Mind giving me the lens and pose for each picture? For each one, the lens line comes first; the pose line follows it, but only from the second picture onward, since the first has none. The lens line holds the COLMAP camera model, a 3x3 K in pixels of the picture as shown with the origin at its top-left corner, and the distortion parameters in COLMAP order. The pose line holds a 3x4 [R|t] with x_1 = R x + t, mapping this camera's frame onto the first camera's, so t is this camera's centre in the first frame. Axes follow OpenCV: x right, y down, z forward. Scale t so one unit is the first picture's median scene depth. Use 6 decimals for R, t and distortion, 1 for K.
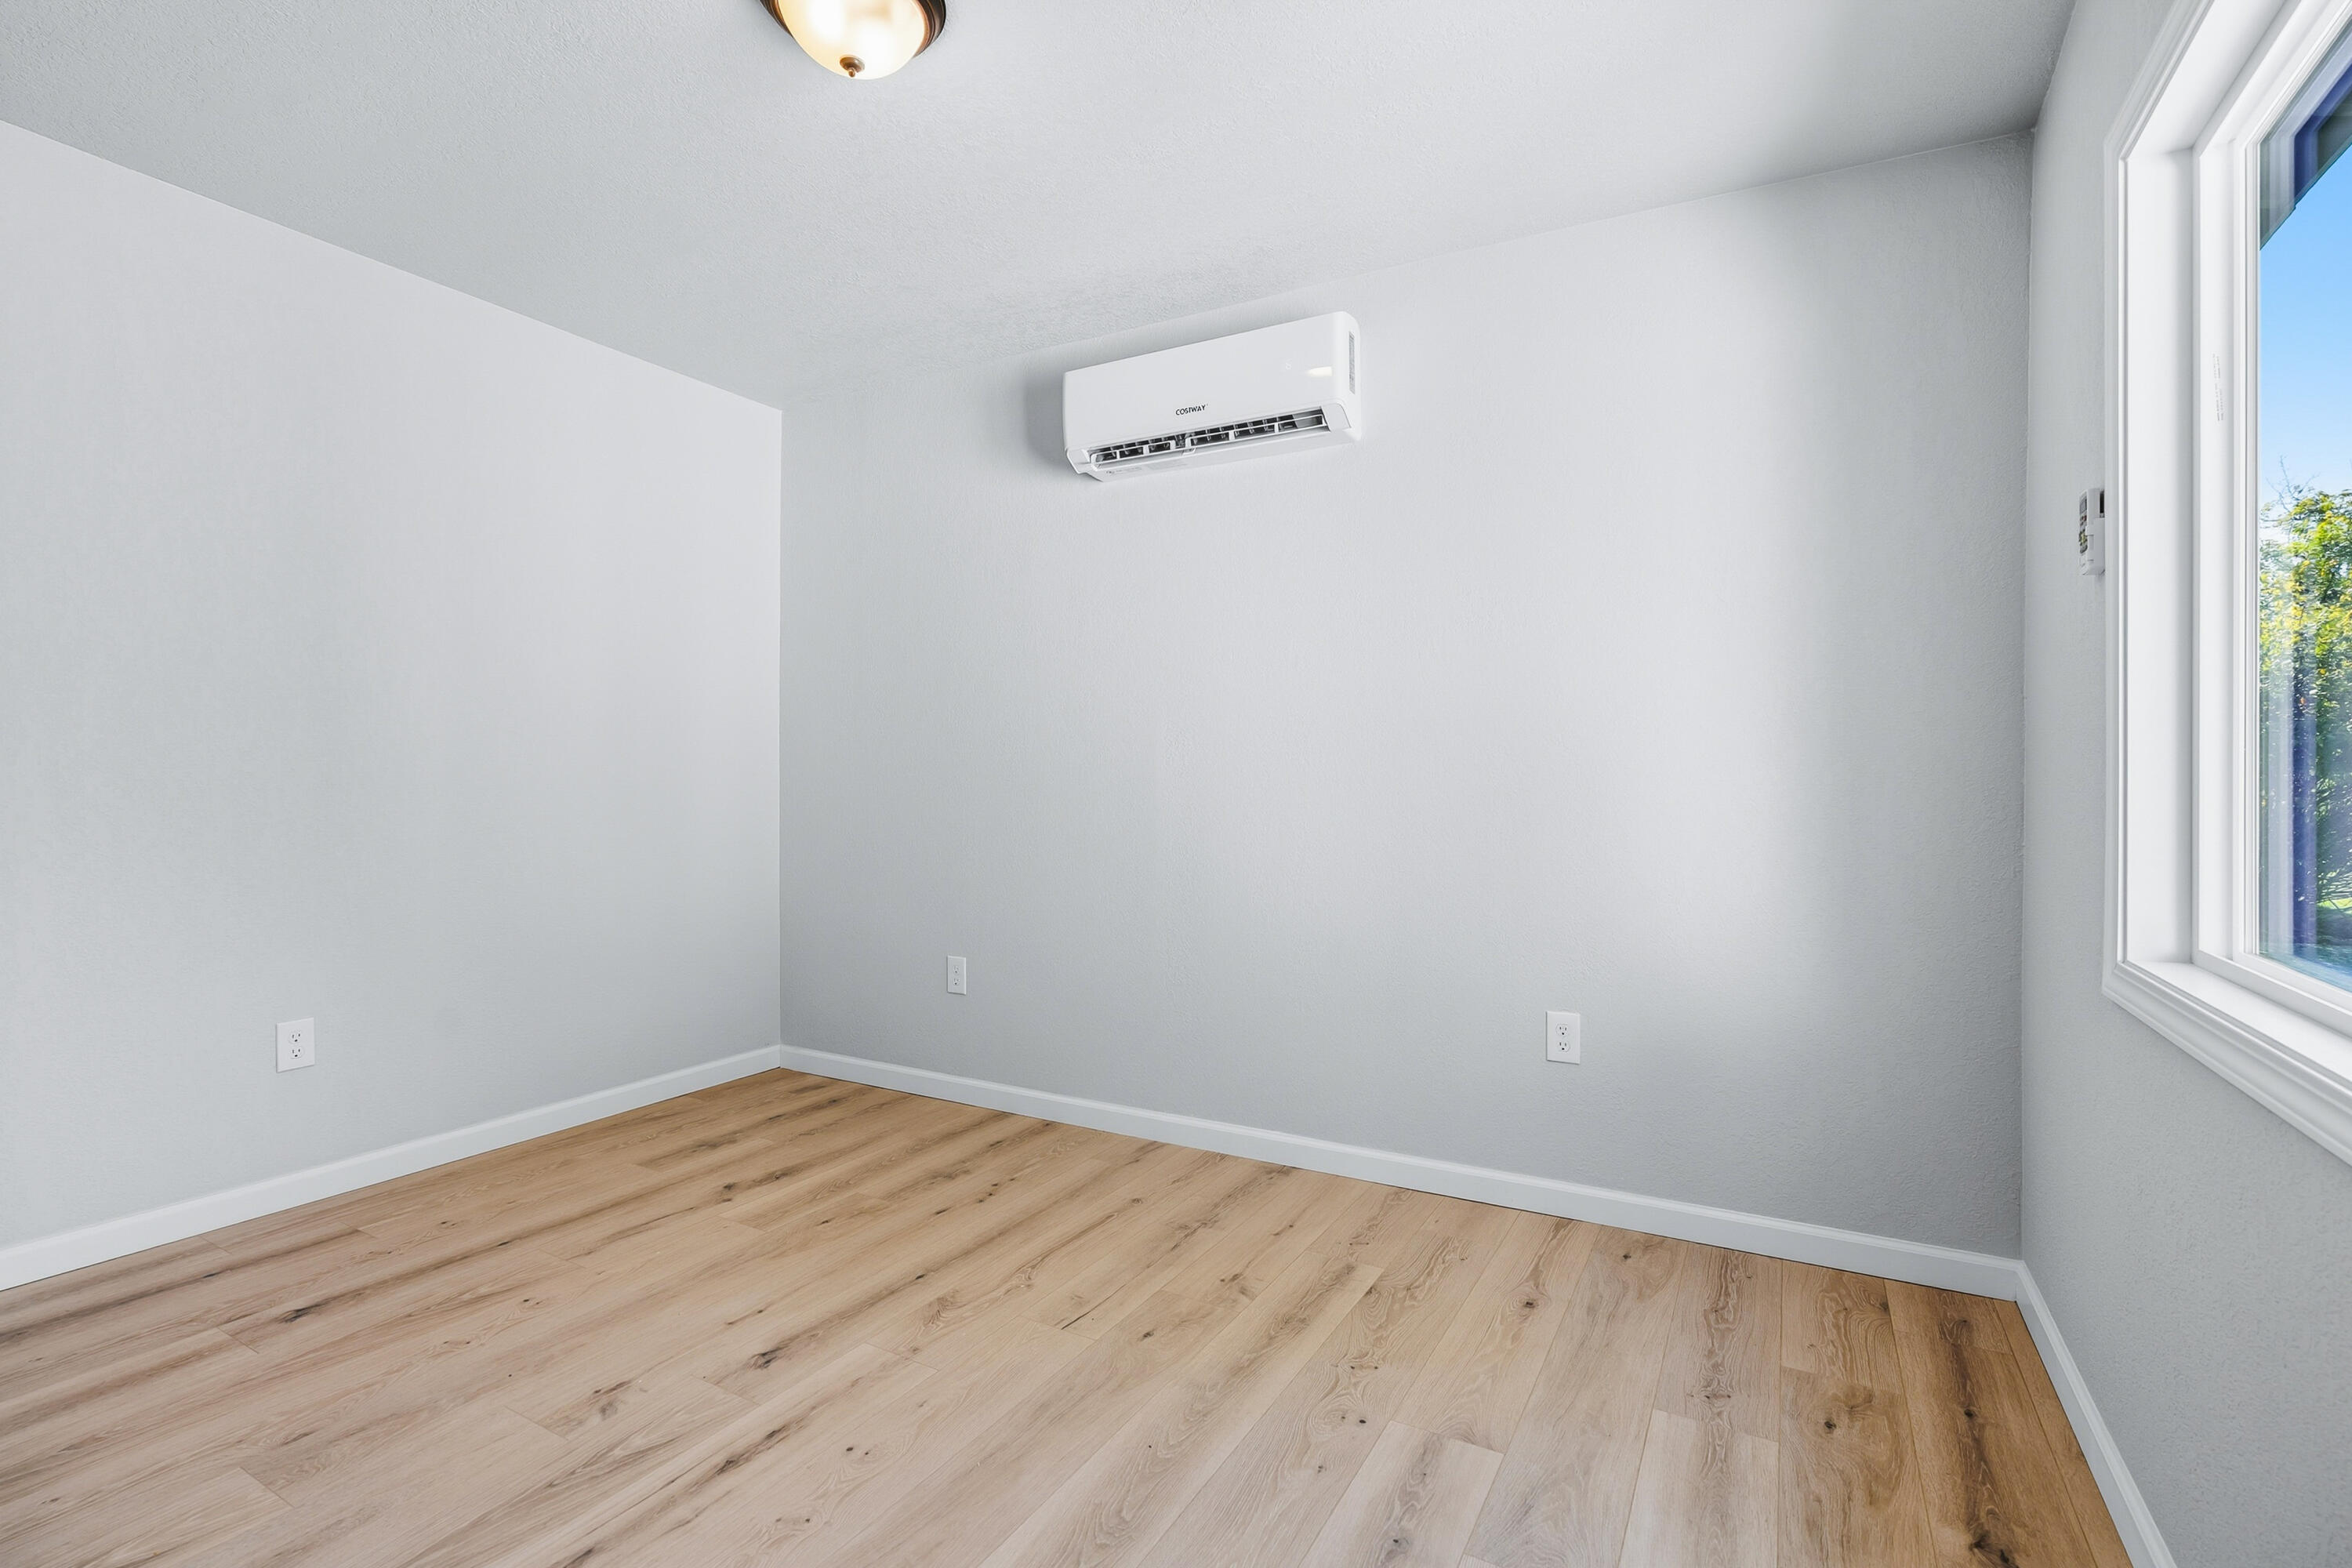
lens RADIAL K [[1087.9, 0, 1181.3], [0, 1087.9, 774.5], [0, 0, 1]] dist [-0.009940, 0.003648]
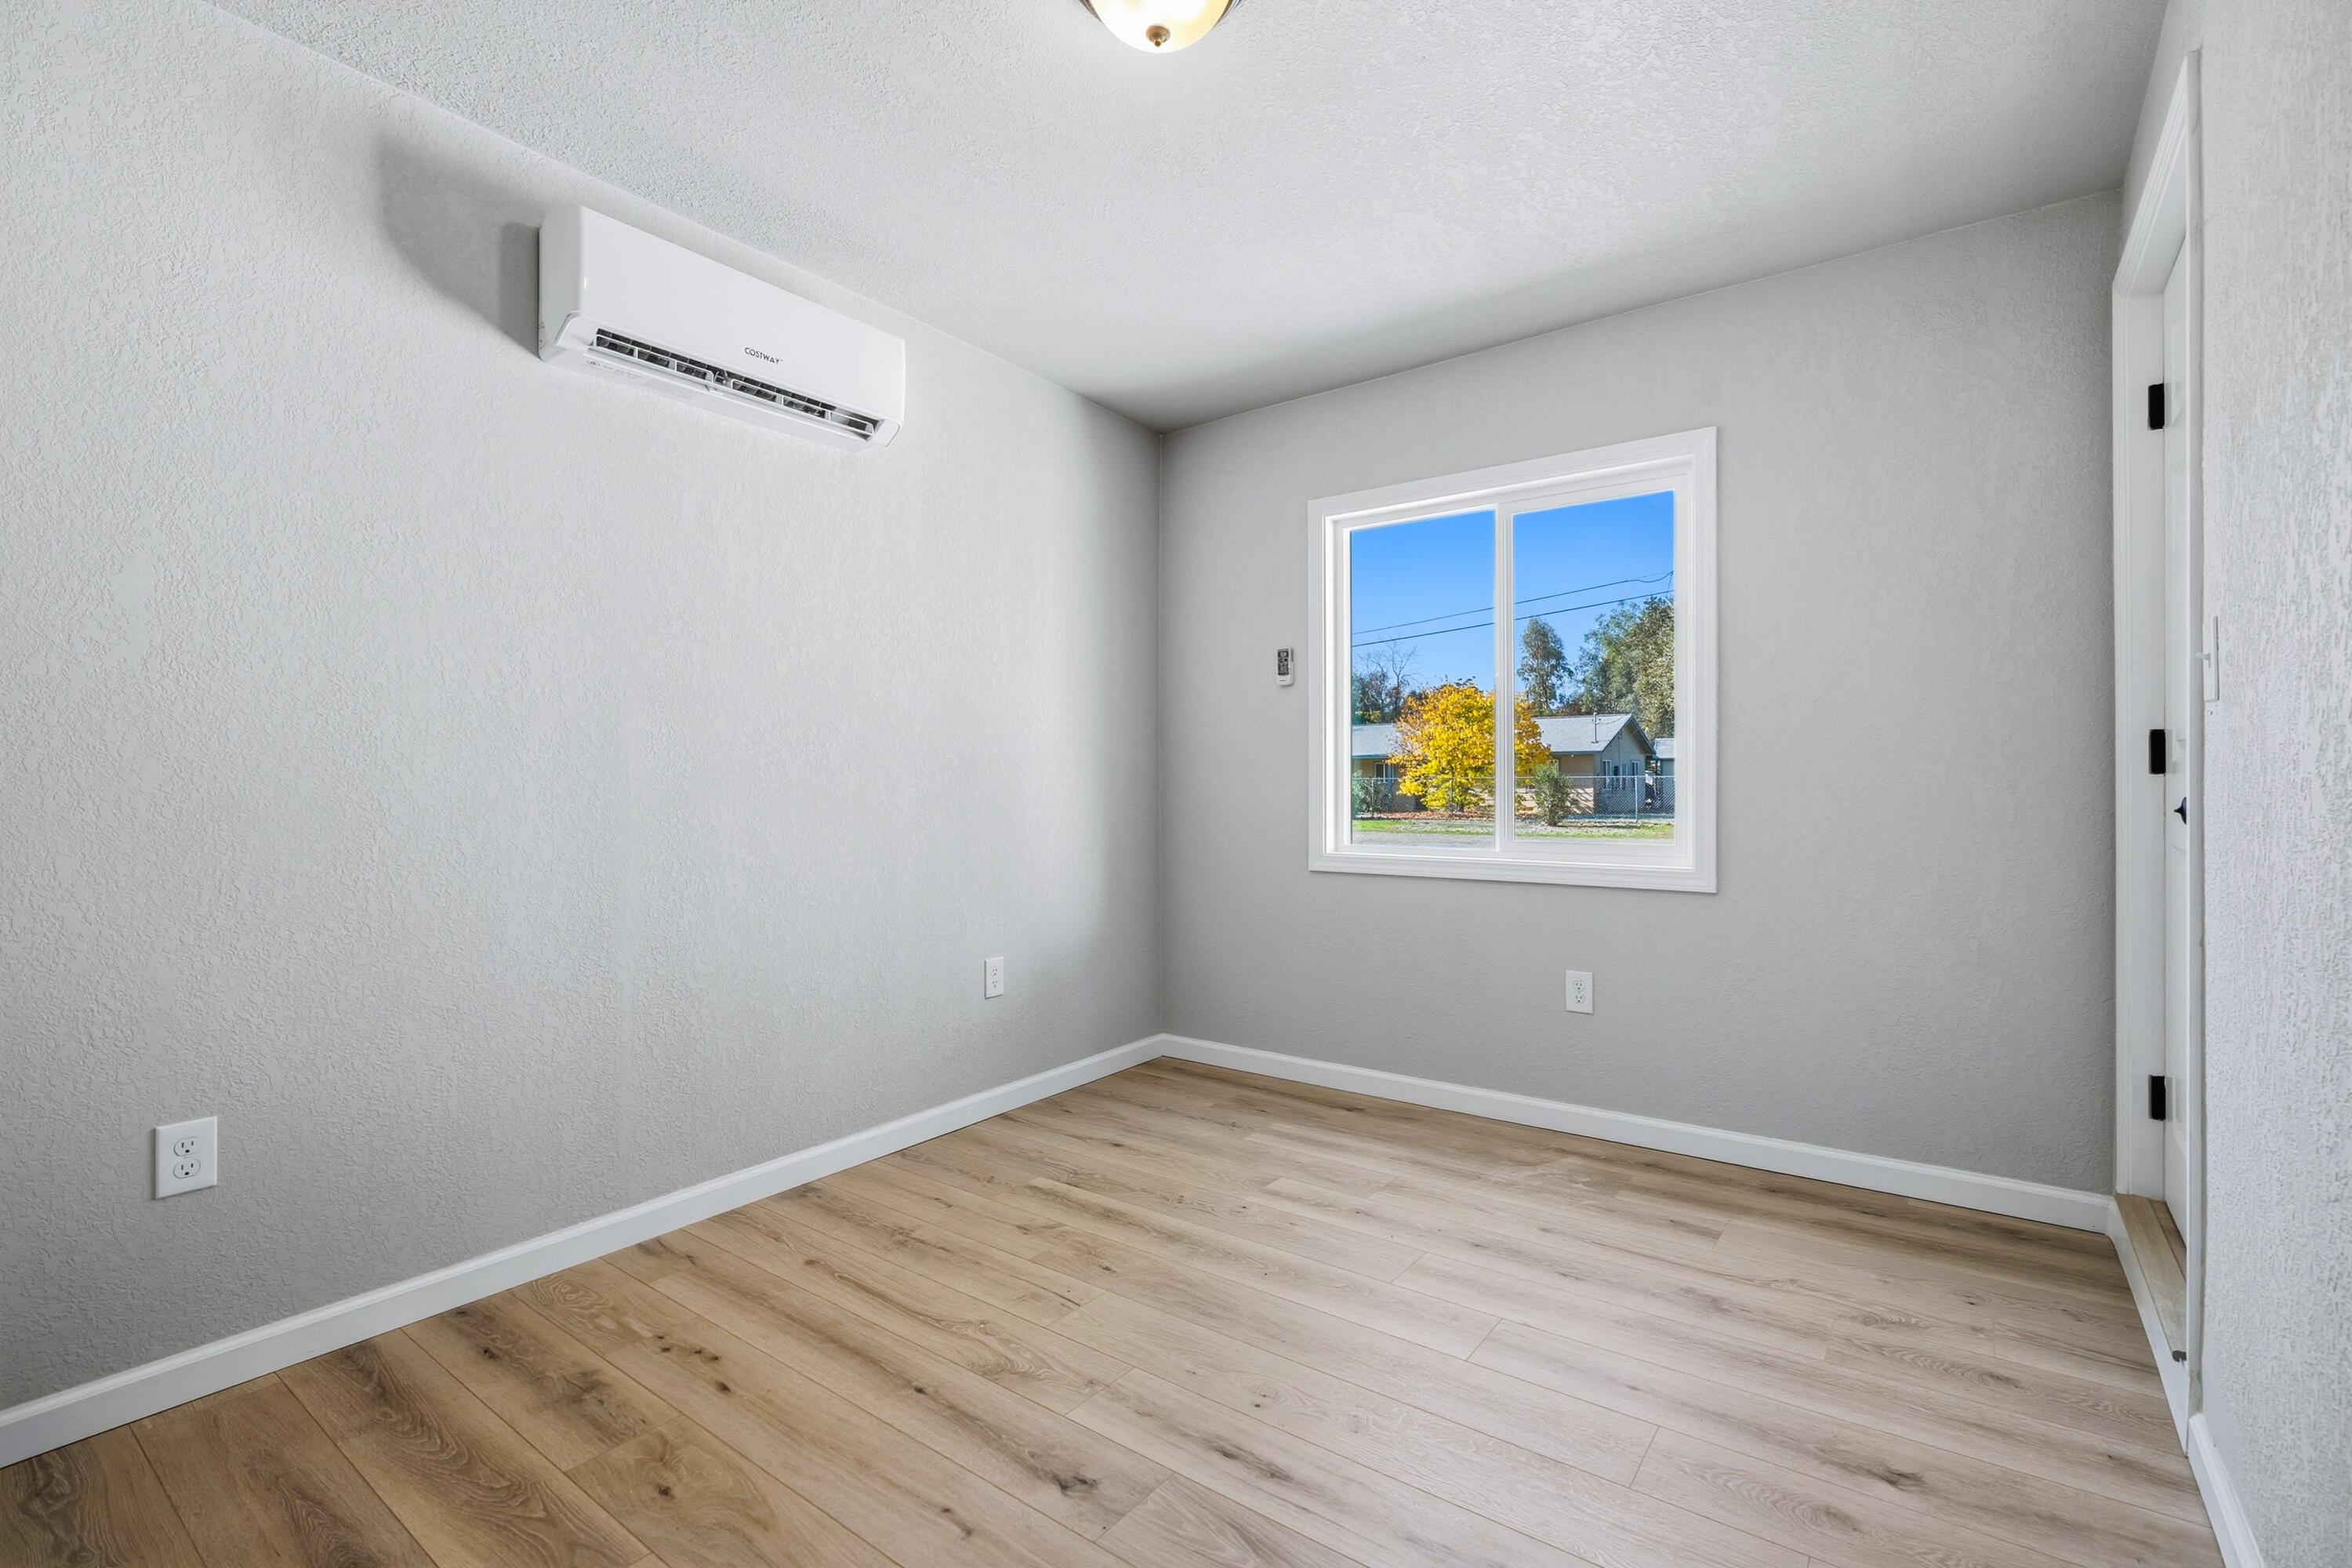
lens RADIAL K [[1087.9, 0, 1173.9], [0, 1087.9, 780.7], [0, 0, 1]] dist [-0.009940, 0.003648]
pose [[0.109868, -0.003151, 0.993941, -0.923455], [0.003732, 0.999989, 0.002758, 0.005274], [-0.993939, 0.003406, 0.109878, 0.650186]]
